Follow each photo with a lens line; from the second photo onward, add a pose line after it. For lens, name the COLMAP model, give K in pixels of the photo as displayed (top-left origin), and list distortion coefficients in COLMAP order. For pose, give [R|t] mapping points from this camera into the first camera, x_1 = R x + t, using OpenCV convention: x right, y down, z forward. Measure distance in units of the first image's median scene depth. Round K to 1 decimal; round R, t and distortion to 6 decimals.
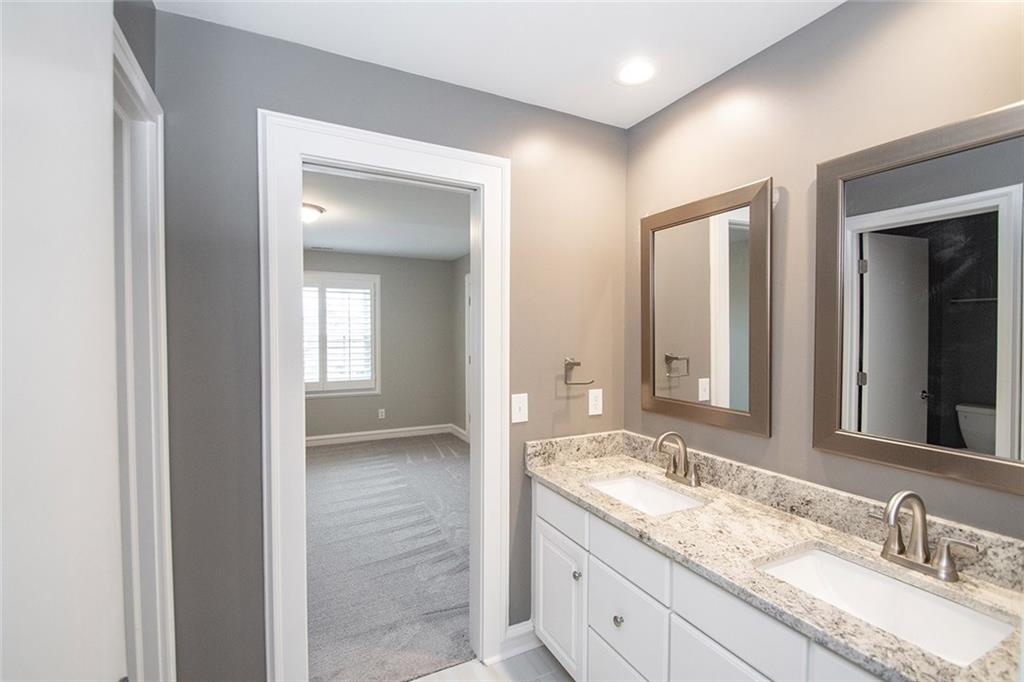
lens RADIAL K [[452.4, 0, 500.6], [0, 452.4, 341.5], [0, 0, 1]] dist [-0.000223, 0.000292]
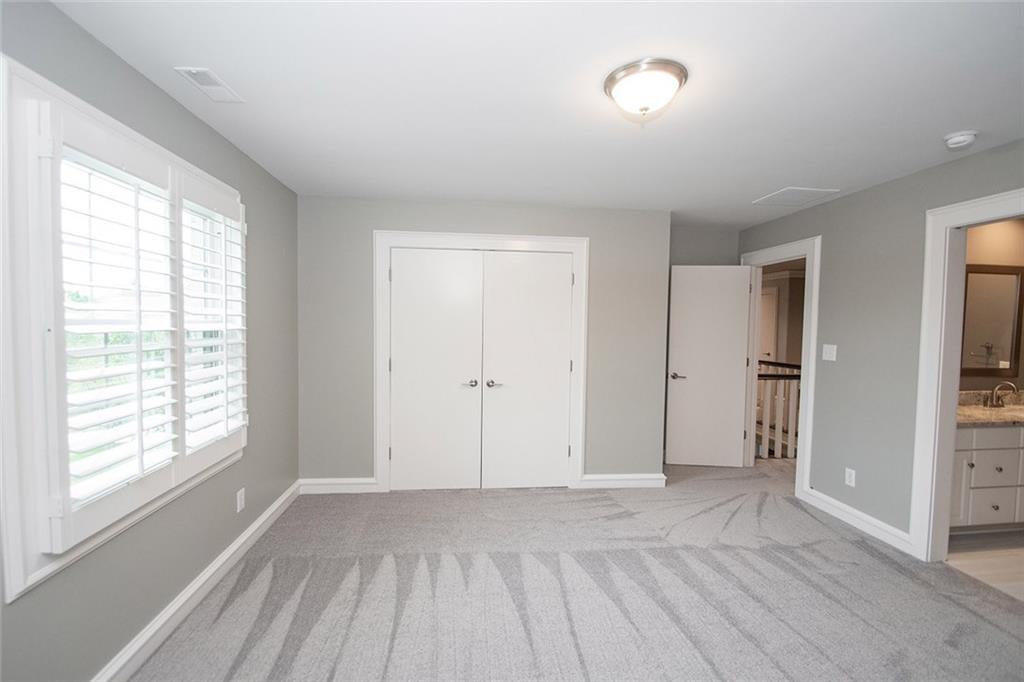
lens RADIAL K [[452.4, 0, 500.6], [0, 452.4, 341.5], [0, 0, 1]] dist [-0.000223, 0.000292]
pose [[0.358088, -0.037557, 0.932932, -0.630541], [0.013000, 0.999294, 0.035238, -0.013386], [-0.933597, -0.000490, 0.358324, 0.634701]]
